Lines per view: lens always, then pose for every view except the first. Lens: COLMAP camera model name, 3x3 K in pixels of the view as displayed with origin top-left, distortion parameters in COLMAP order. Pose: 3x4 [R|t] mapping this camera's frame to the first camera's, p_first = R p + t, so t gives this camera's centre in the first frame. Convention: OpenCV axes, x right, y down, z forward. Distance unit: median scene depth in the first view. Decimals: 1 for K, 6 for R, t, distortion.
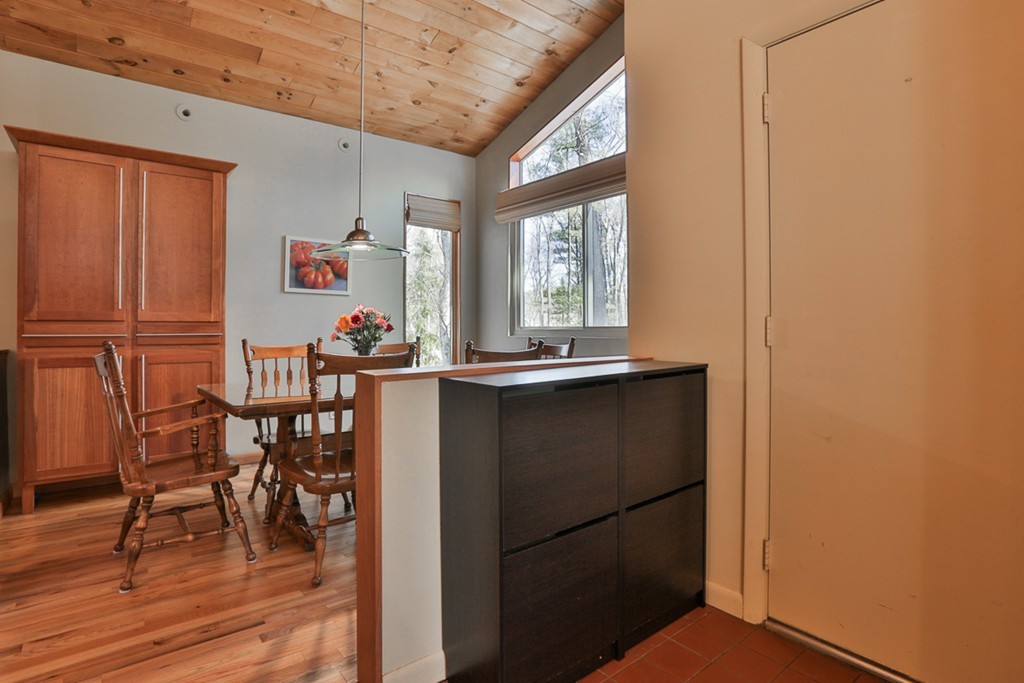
lens RADIAL K [[477.7, 0, 509.6], [0, 477.7, 337.5], [0, 0, 1]] dist [-0.033495, 0.006945]
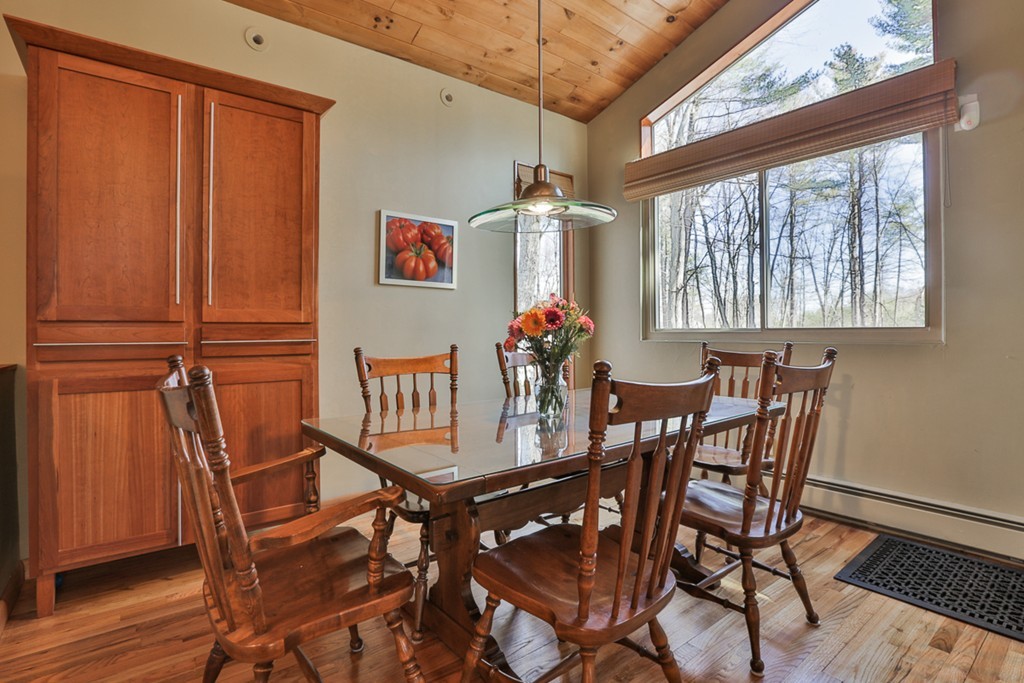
lens RADIAL K [[477.7, 0, 519.9], [0, 477.7, 342.3], [0, 0, 1]] dist [-0.033495, 0.006945]
pose [[0.999845, -0.002008, -0.017481, -0.298508], [0.002079, 0.999990, 0.004024, -0.006452], [0.017473, -0.004060, 0.999839, 0.301428]]
